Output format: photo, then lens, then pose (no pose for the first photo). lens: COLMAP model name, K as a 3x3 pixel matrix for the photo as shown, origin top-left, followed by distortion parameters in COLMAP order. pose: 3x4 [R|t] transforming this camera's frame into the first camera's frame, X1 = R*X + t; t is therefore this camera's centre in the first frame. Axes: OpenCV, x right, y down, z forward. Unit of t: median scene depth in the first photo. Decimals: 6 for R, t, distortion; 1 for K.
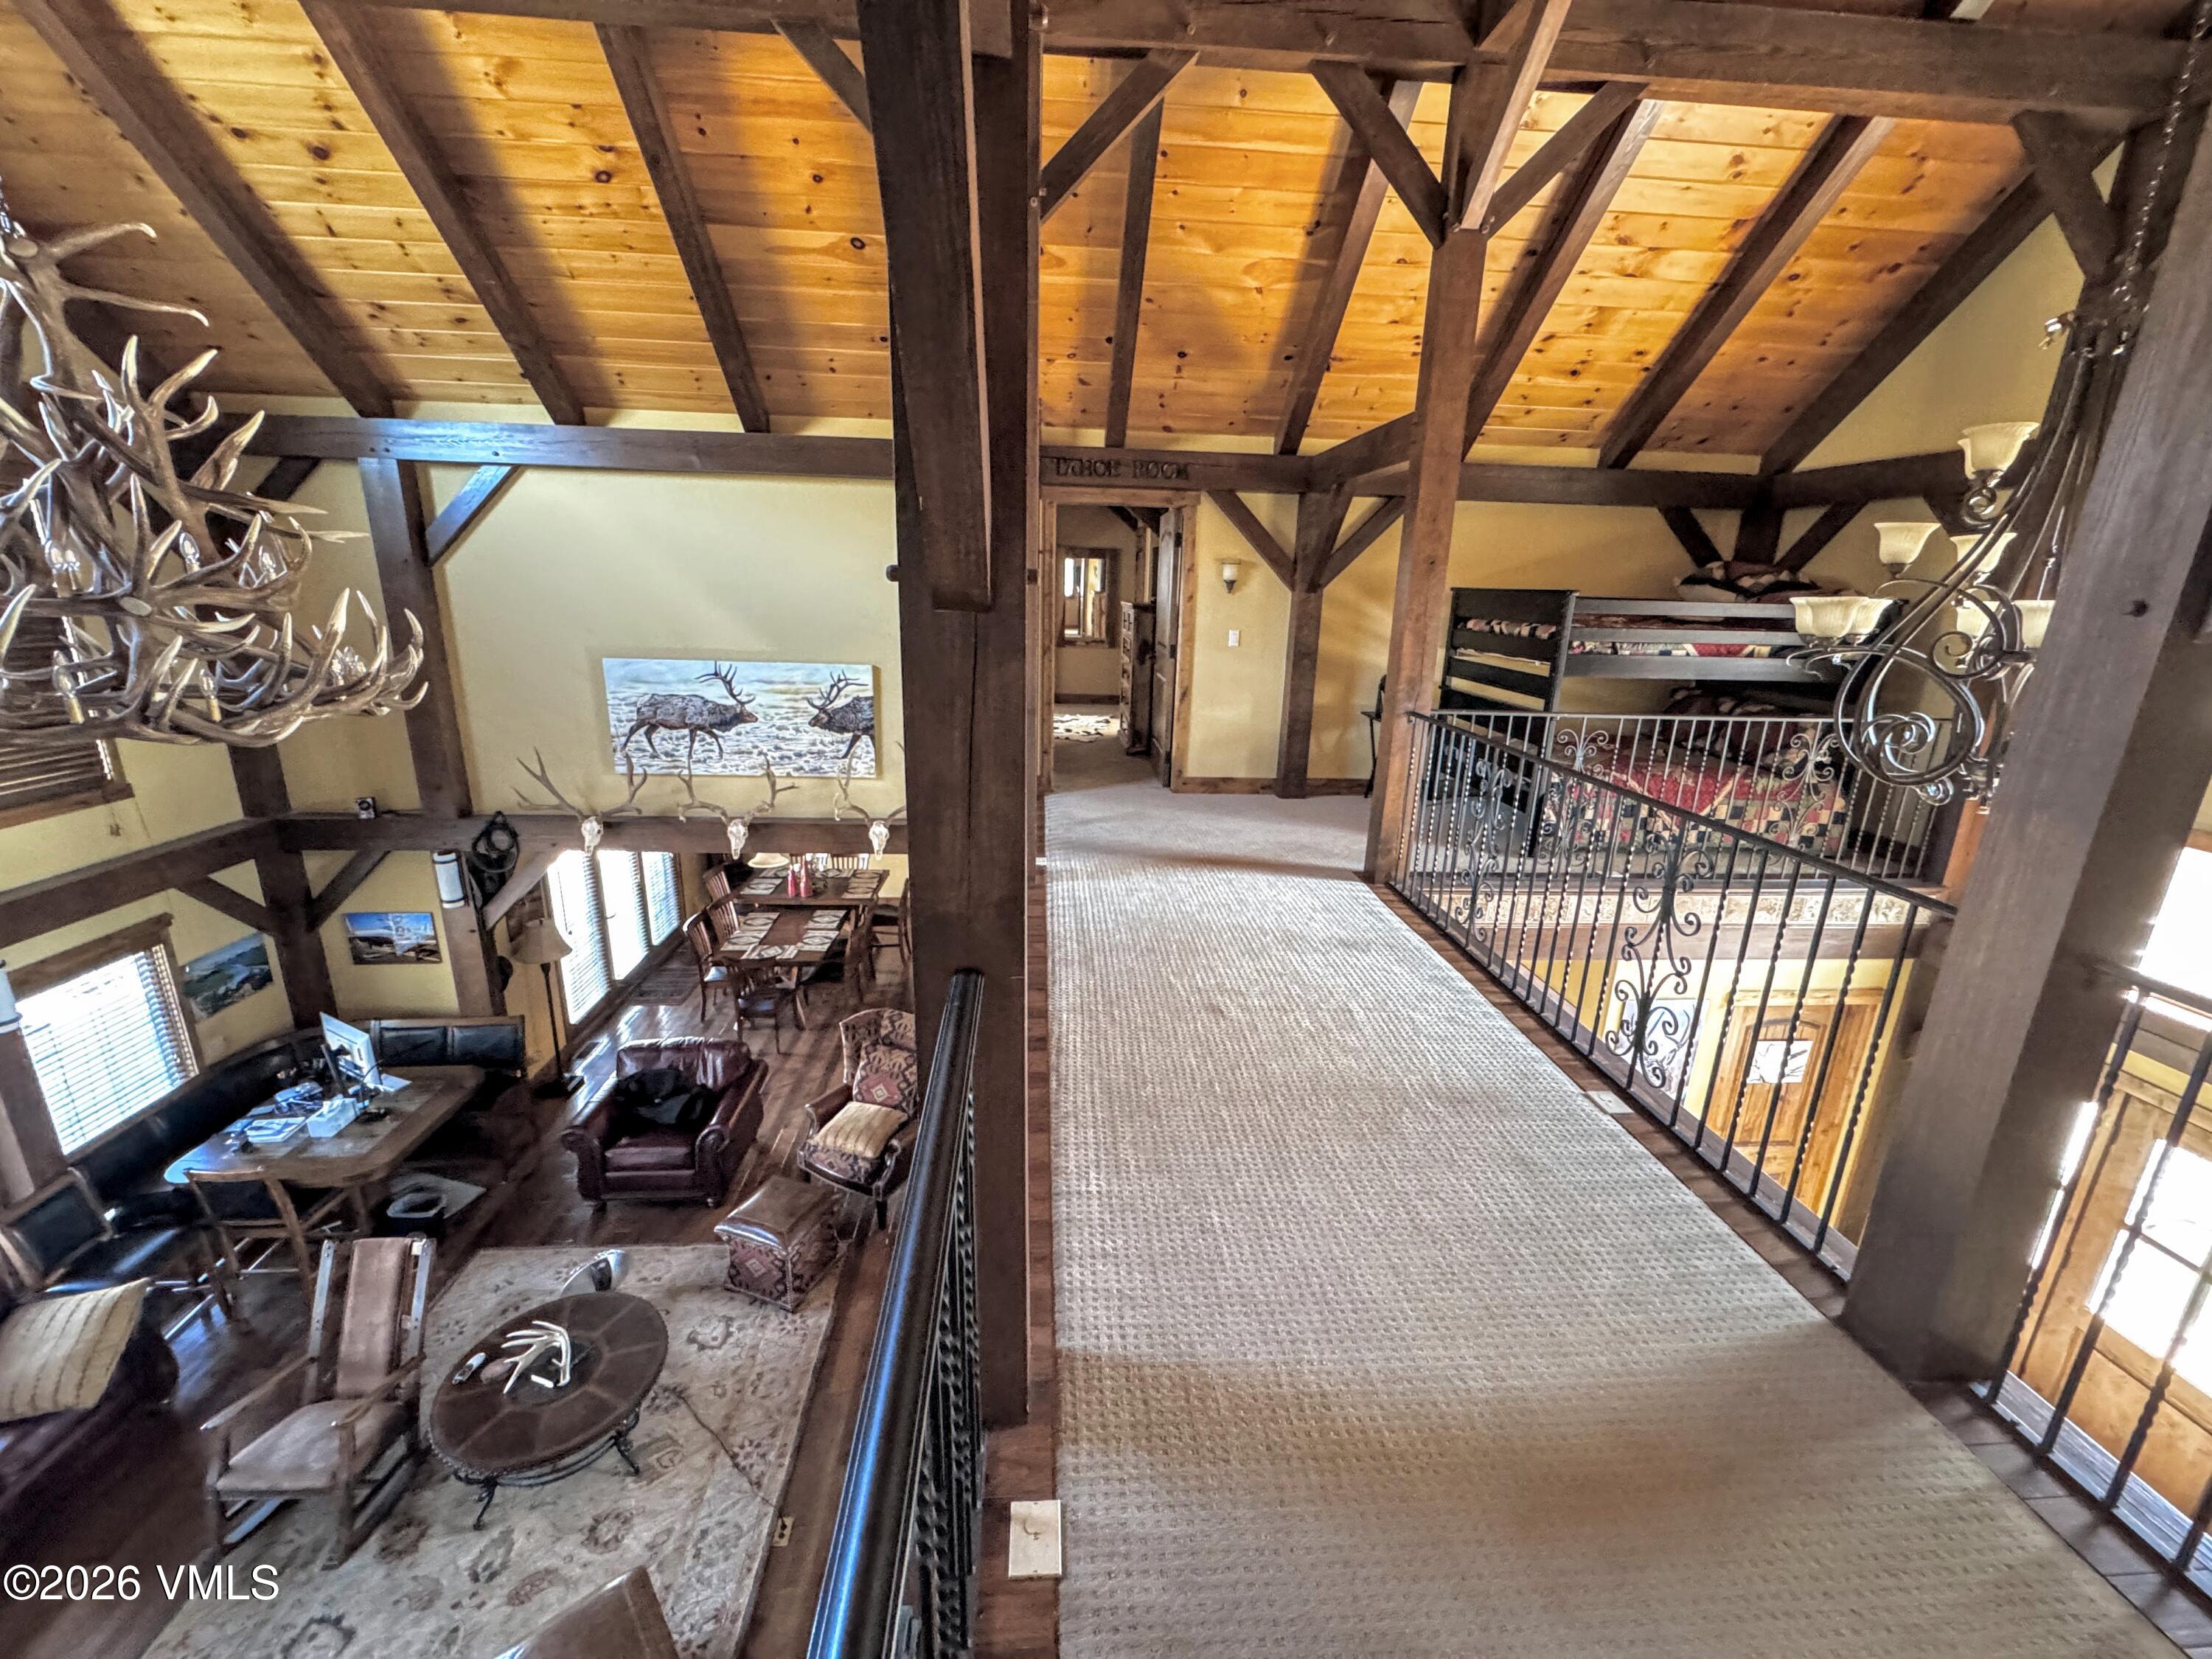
lens RADIAL K [[889.4, 0, 1099.6], [0, 889.4, 828.8], [0, 0, 1]] dist [-0.004415, 0.000949]
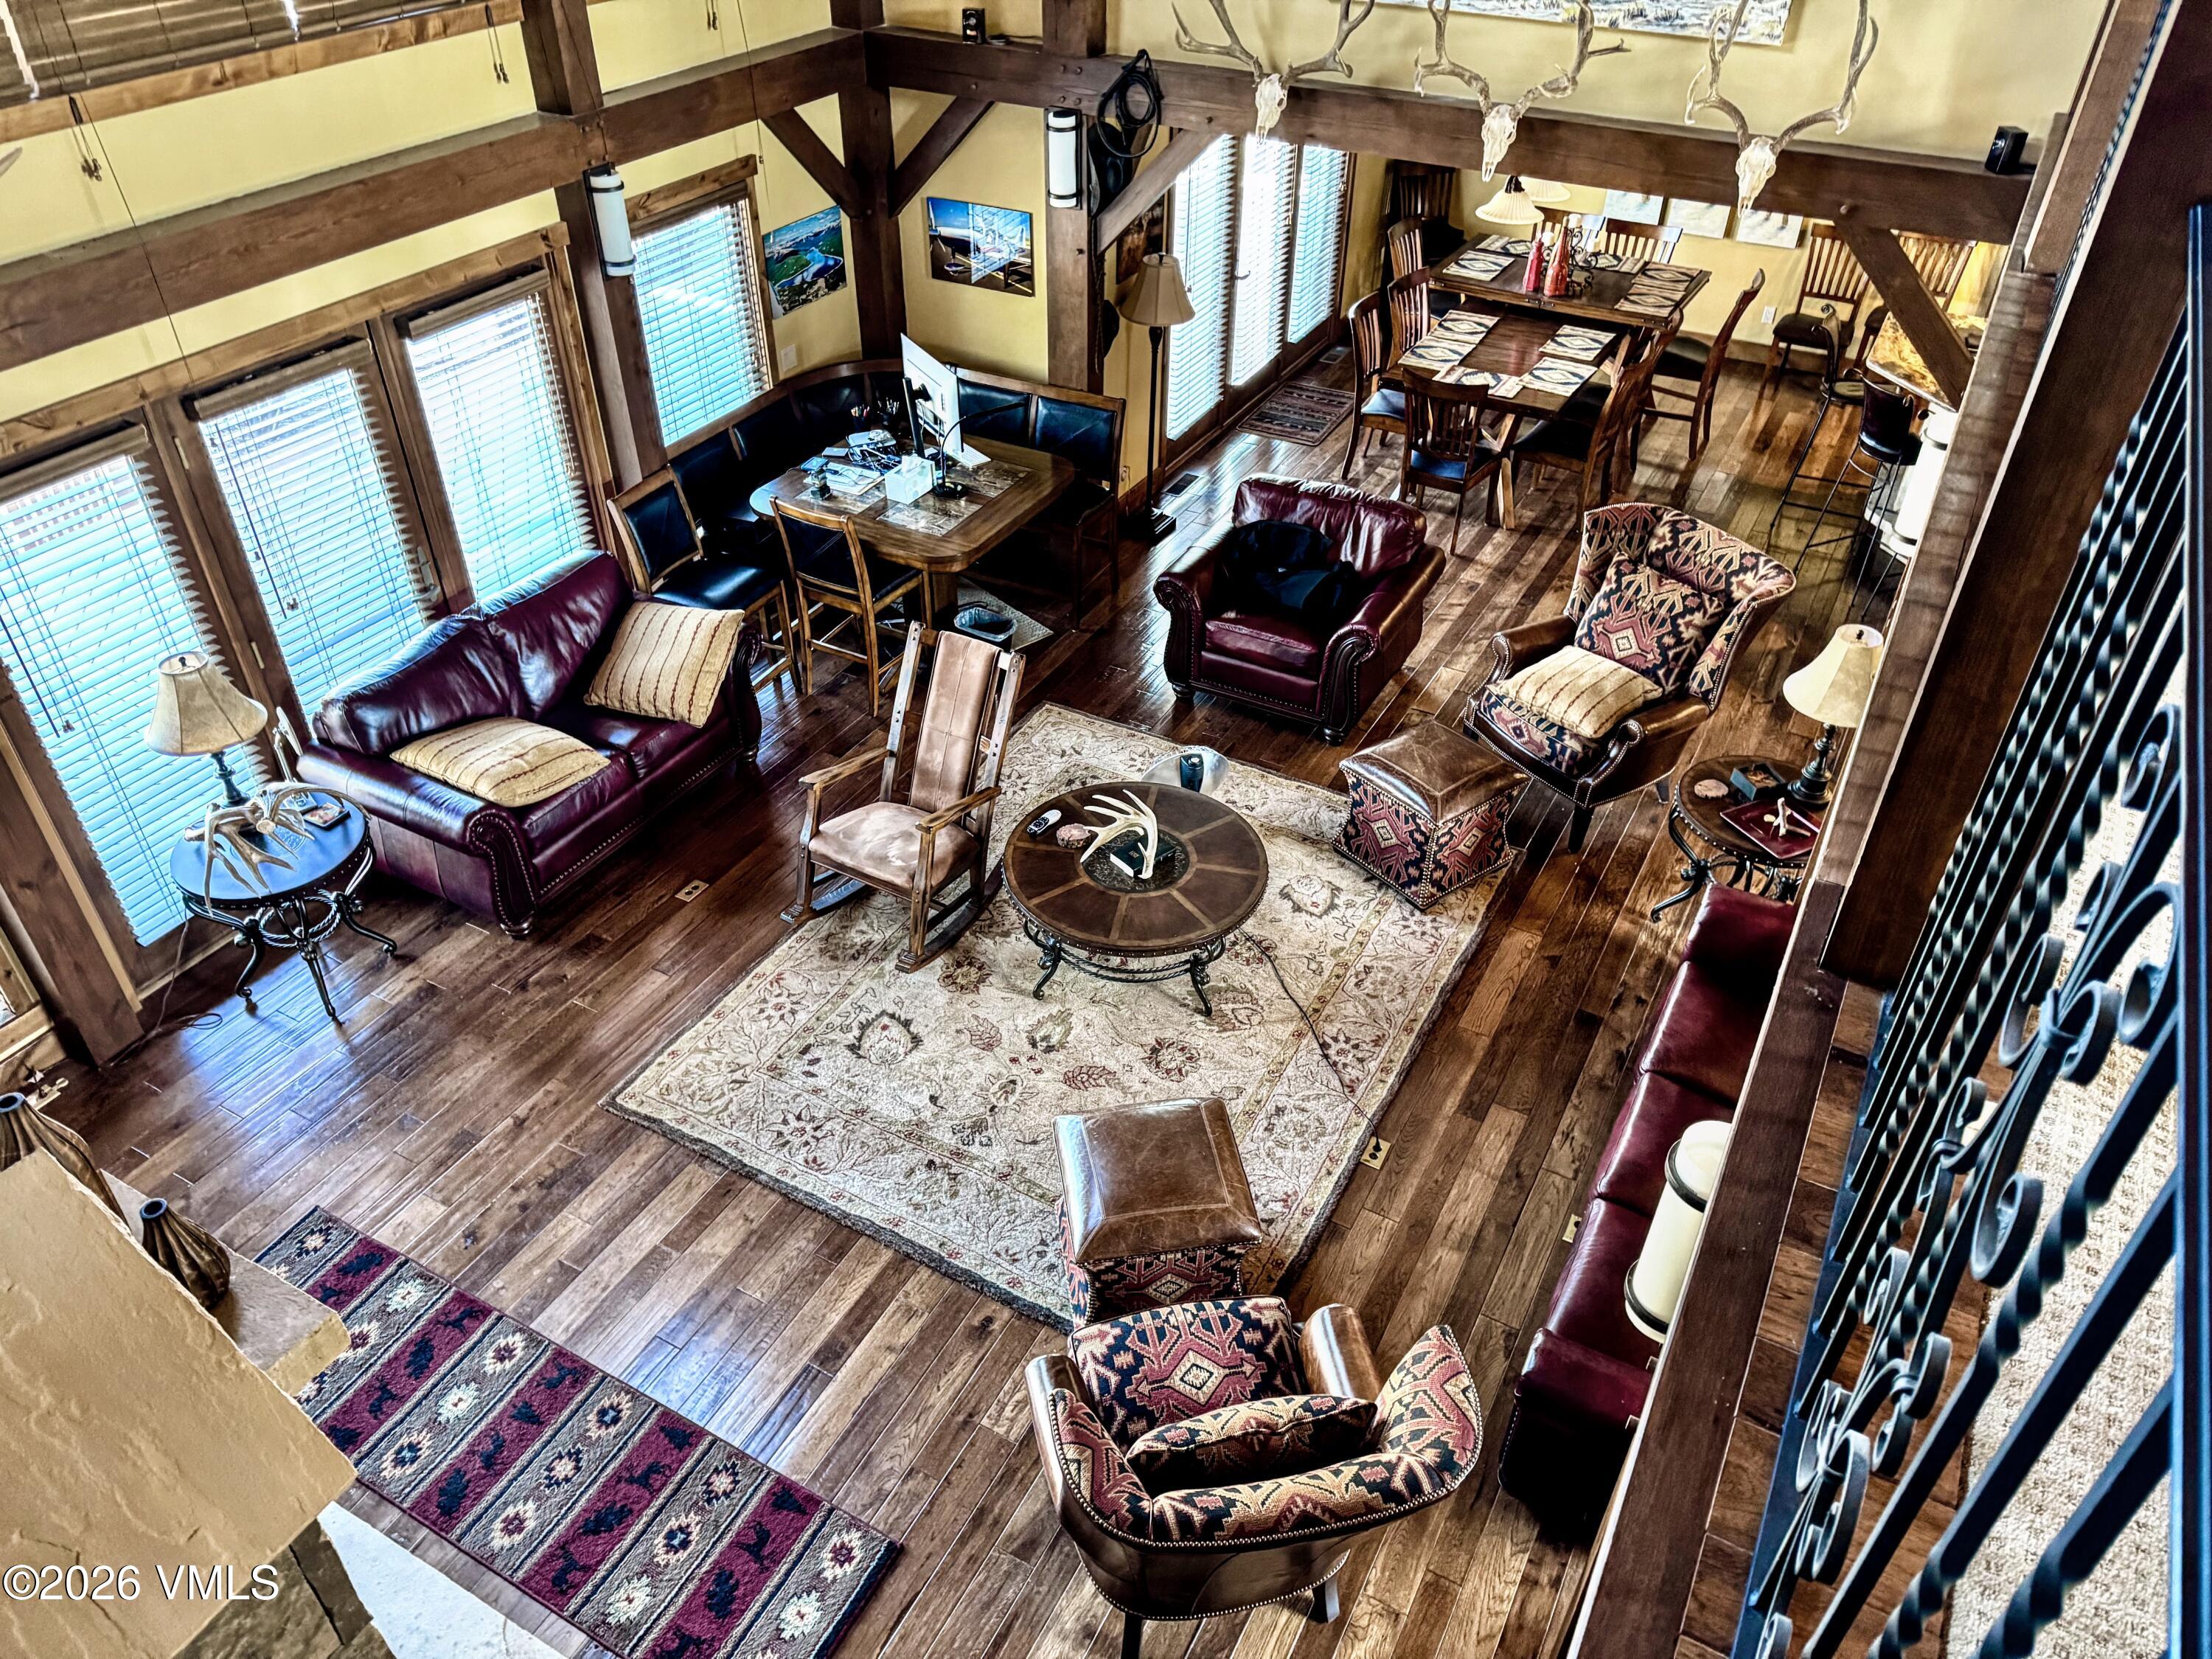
lens RADIAL K [[1554.6, 0, 1090.8], [0, 1554.6, 842.1], [0, 0, 1]] dist [0.061532, -0.066684]
pose [[0.836530, 0.315171, -0.448202, -0.040494], [-0.127077, 0.907299, 0.400825, 0.051850], [0.532981, -0.278346, 0.799034, -0.063323]]
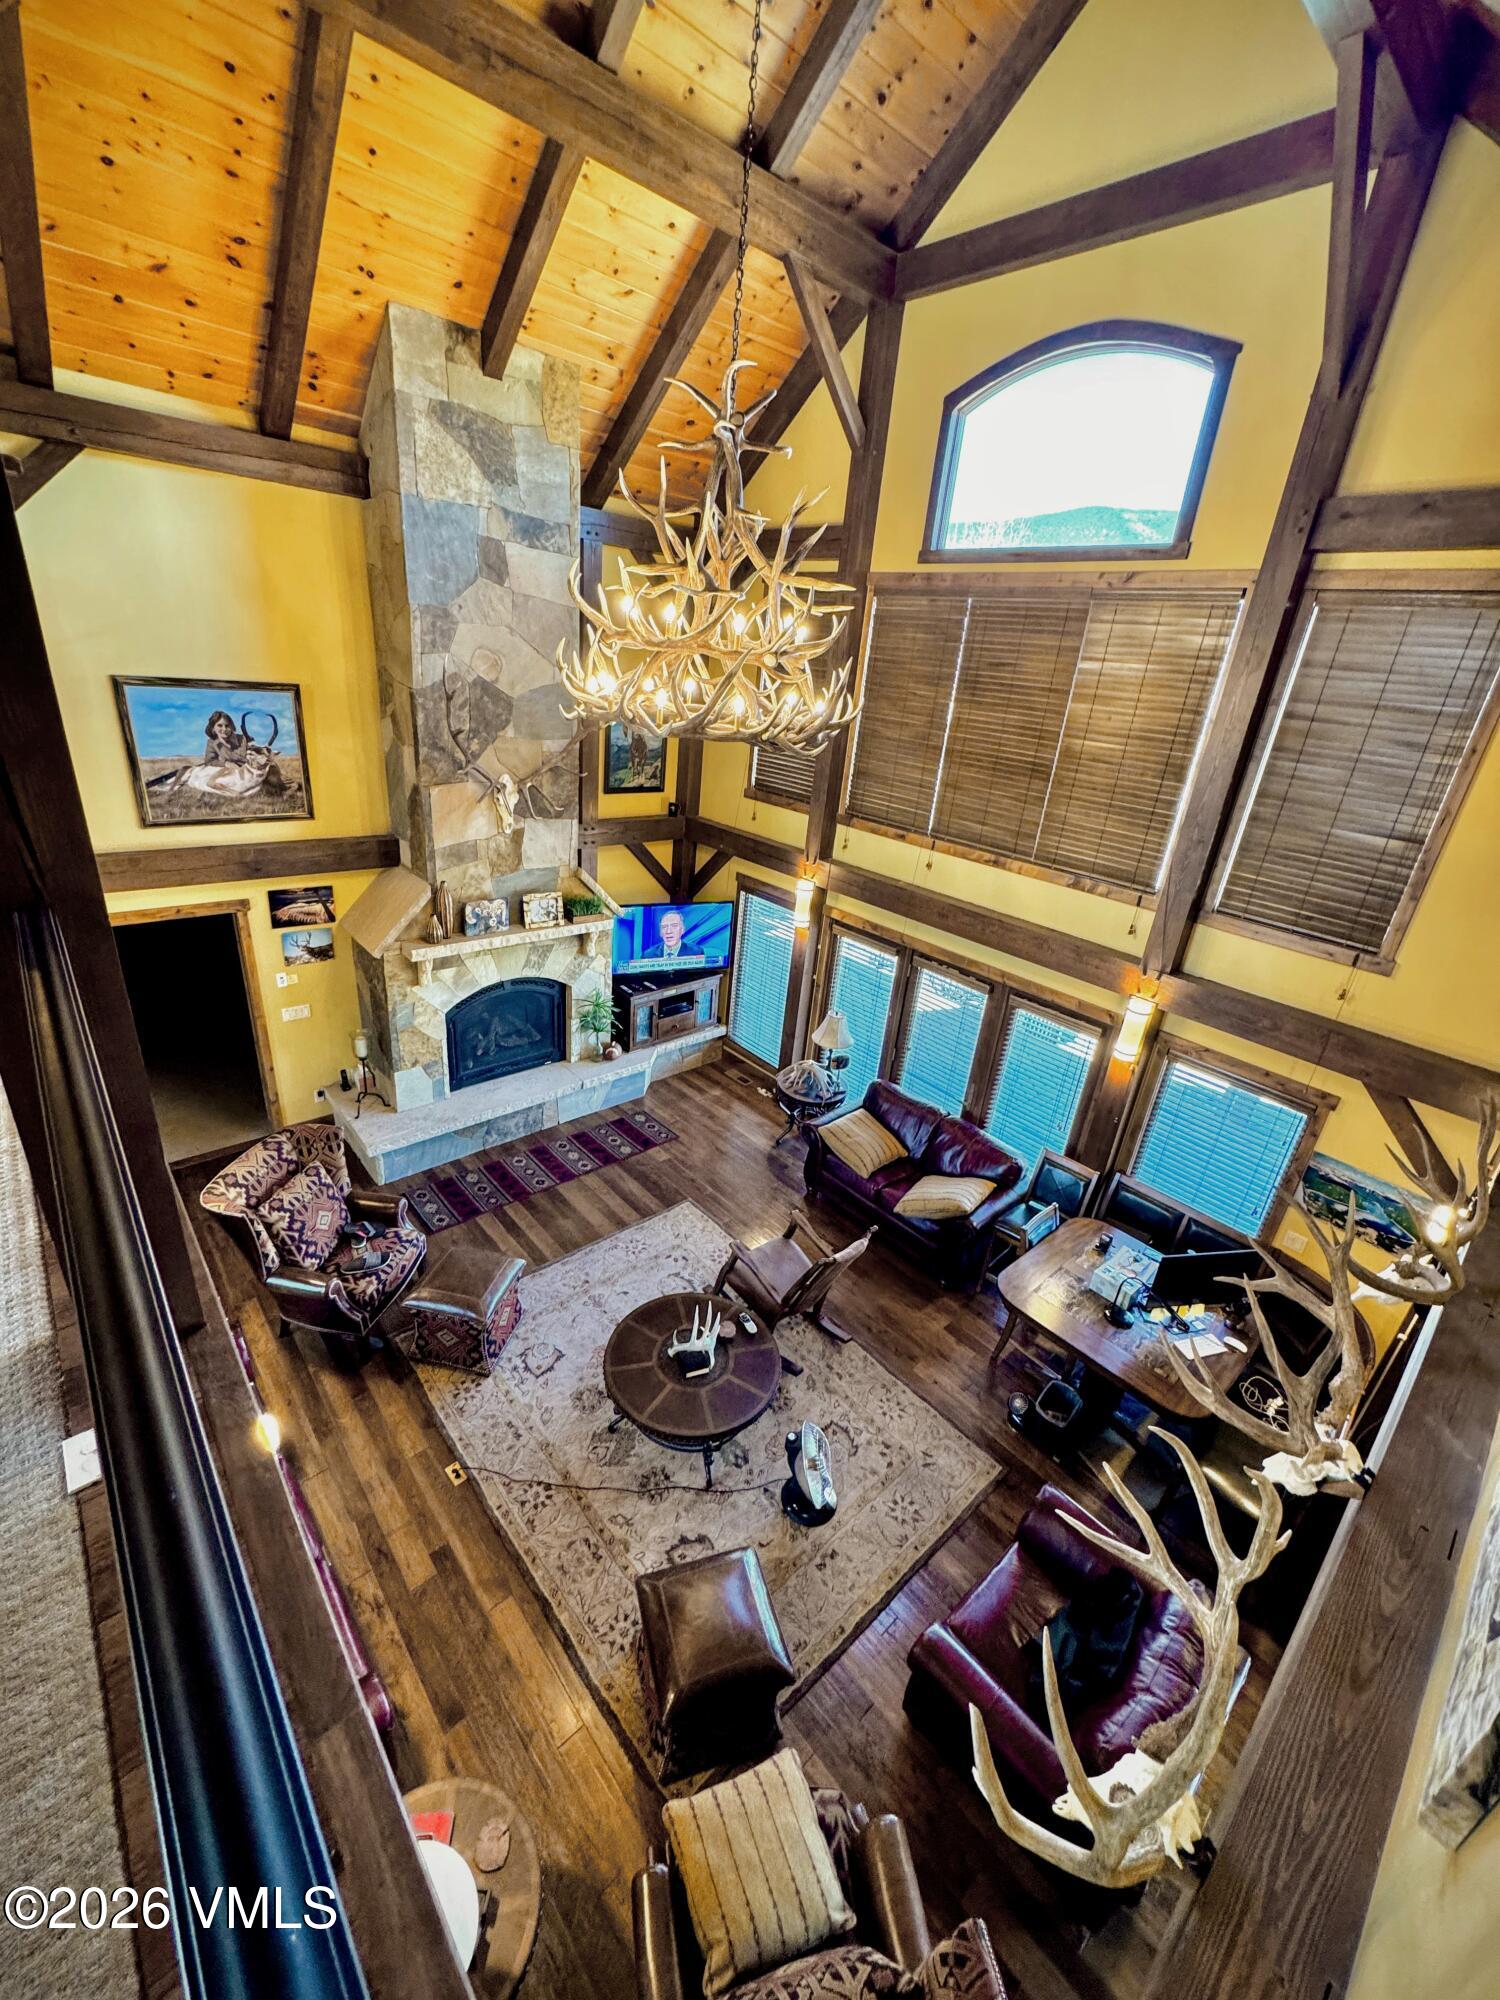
lens RADIAL K [[804.2, 0, 758.3], [0, 804.2, 995.4], [0, 0, 1]] dist [-0.004415, 0.000949]
pose [[-0.785094, 0.152192, -0.600388, -0.095893], [-0.265998, 0.792550, 0.548735, -0.279548], [0.559350, 0.590510, -0.581743, 1.062671]]
